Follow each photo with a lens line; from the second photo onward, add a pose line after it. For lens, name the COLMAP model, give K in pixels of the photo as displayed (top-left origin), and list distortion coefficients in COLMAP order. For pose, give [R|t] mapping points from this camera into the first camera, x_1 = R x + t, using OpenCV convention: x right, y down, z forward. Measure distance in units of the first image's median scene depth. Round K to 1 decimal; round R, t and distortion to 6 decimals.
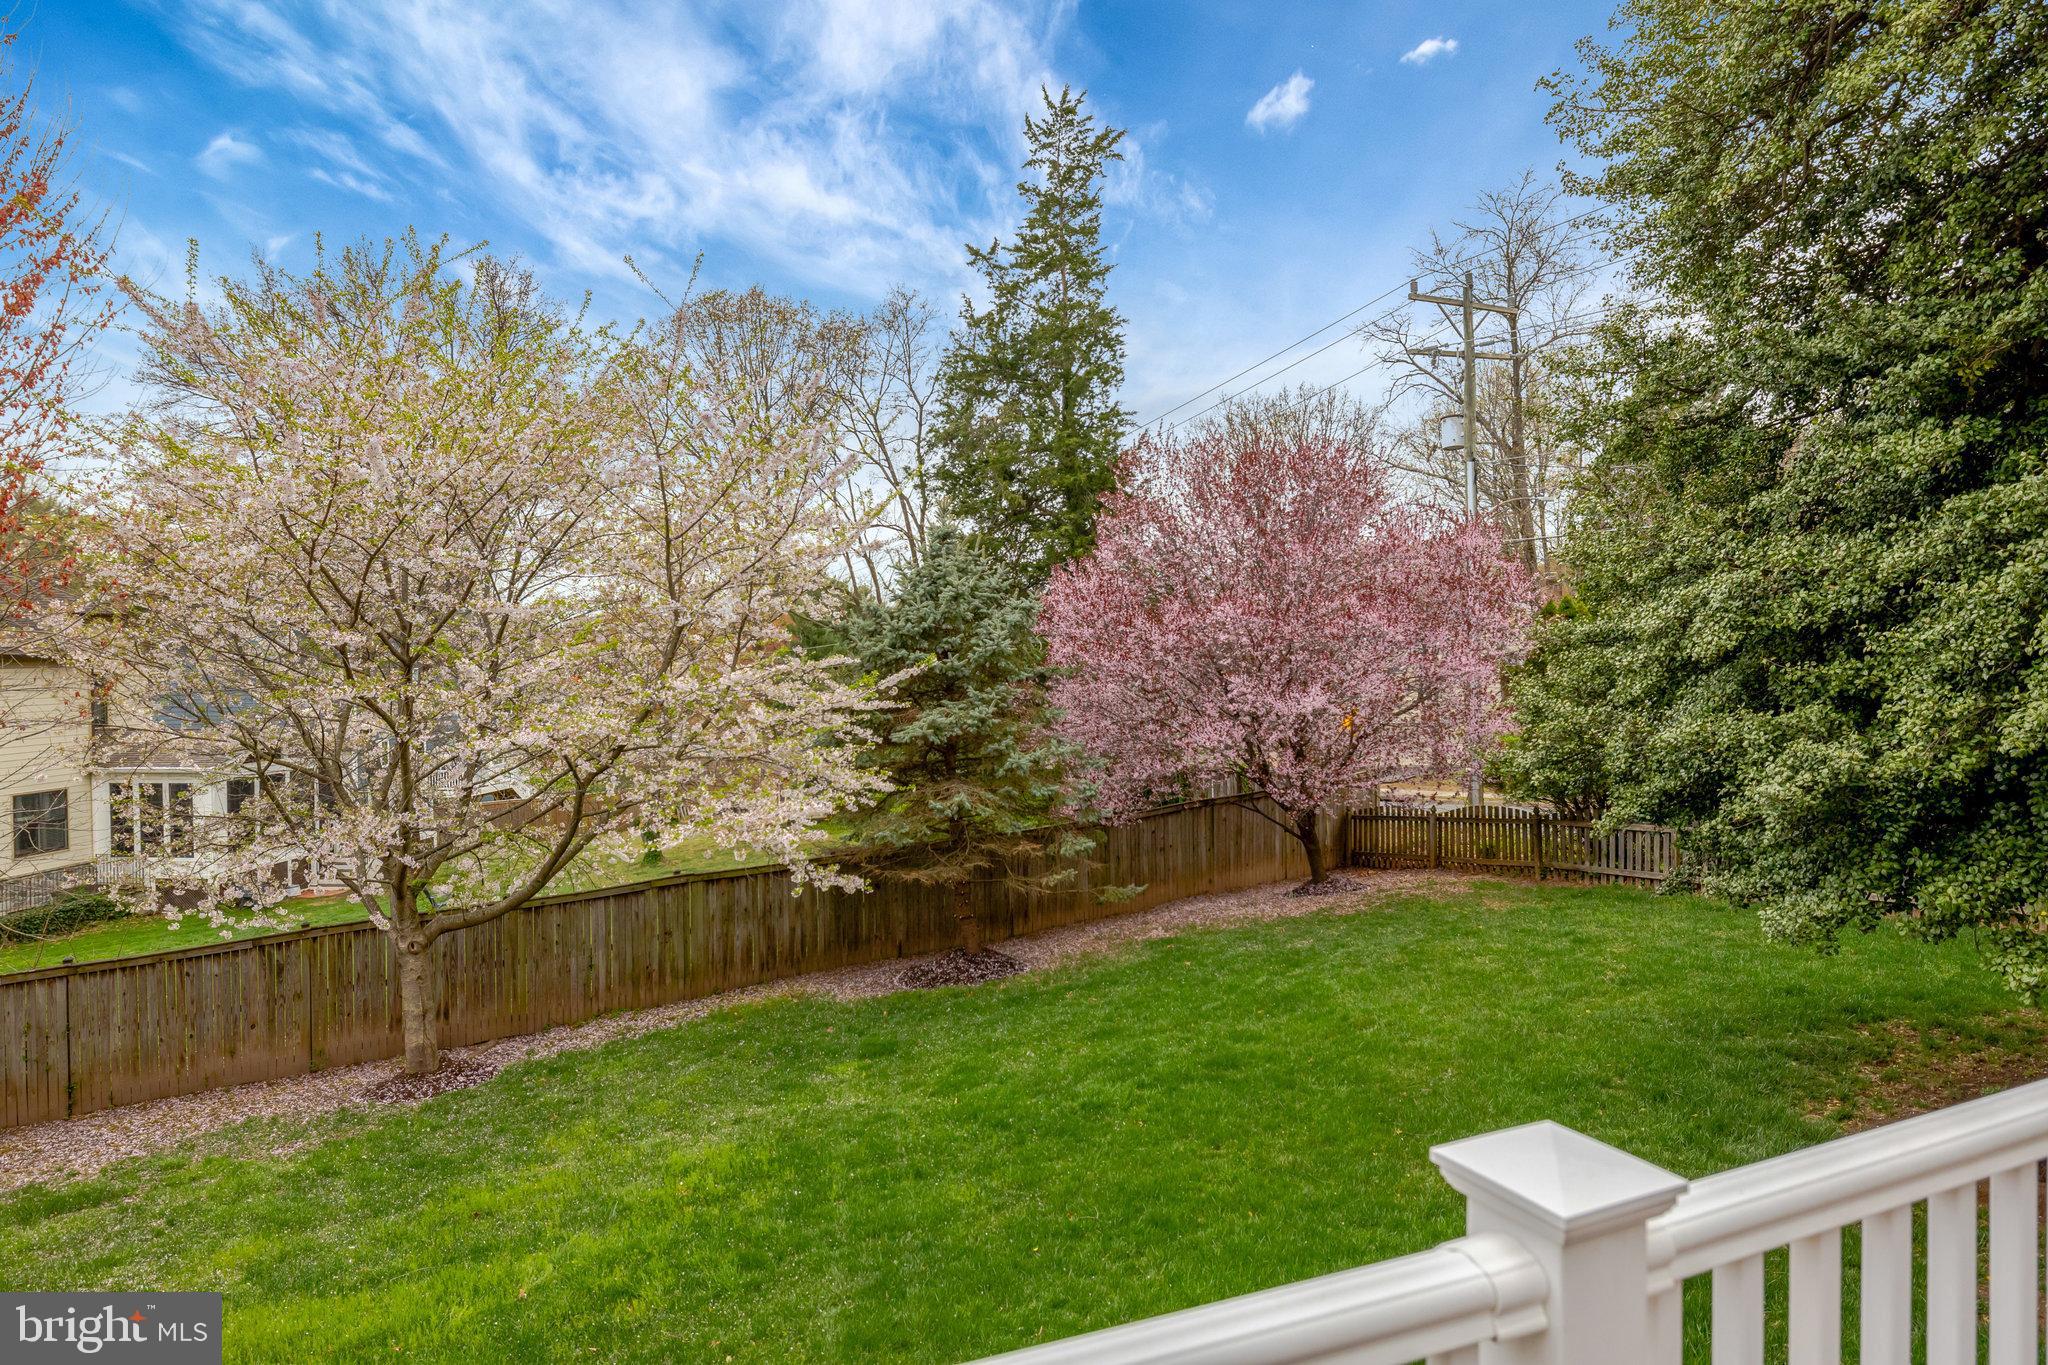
lens RADIAL K [[1339.0, 0, 1020.5], [0, 1339.0, 627.7], [0, 0, 1]] dist [-0.004475, -0.000380]
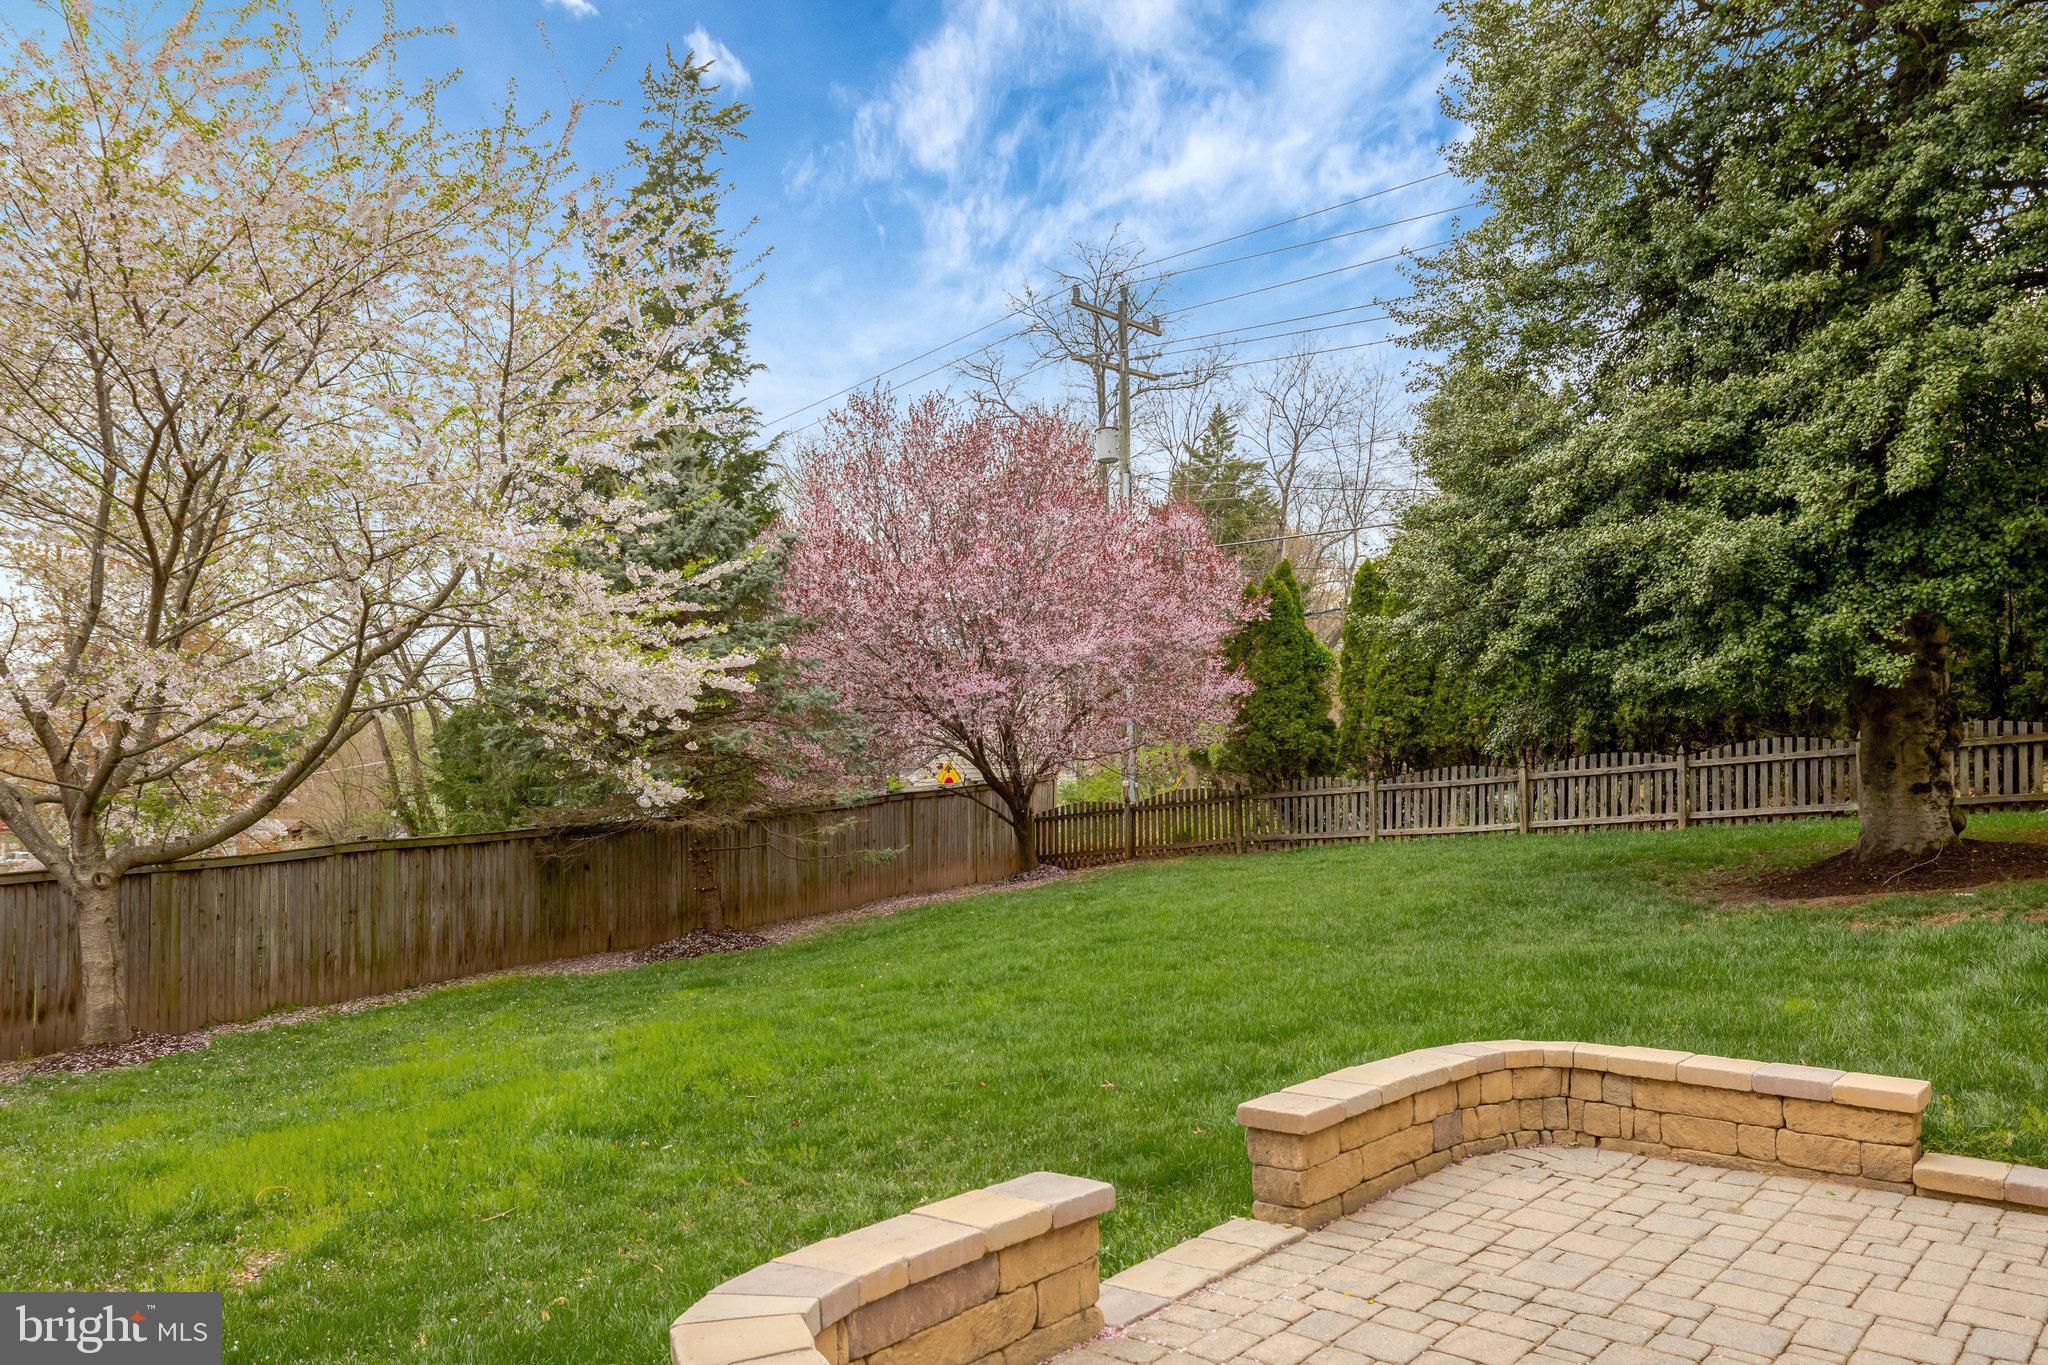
lens RADIAL K [[1539.4, 0, 1024.0], [0, 1539.4, 682.5], [0, 0, 1]] dist [-0.004925, -0.003712]
pose [[0.915611, 0.026233, 0.401210, -0.262005], [0.000993, 0.997719, -0.067504, 0.149811], [-0.402065, 0.062206, 0.913496, -0.018828]]
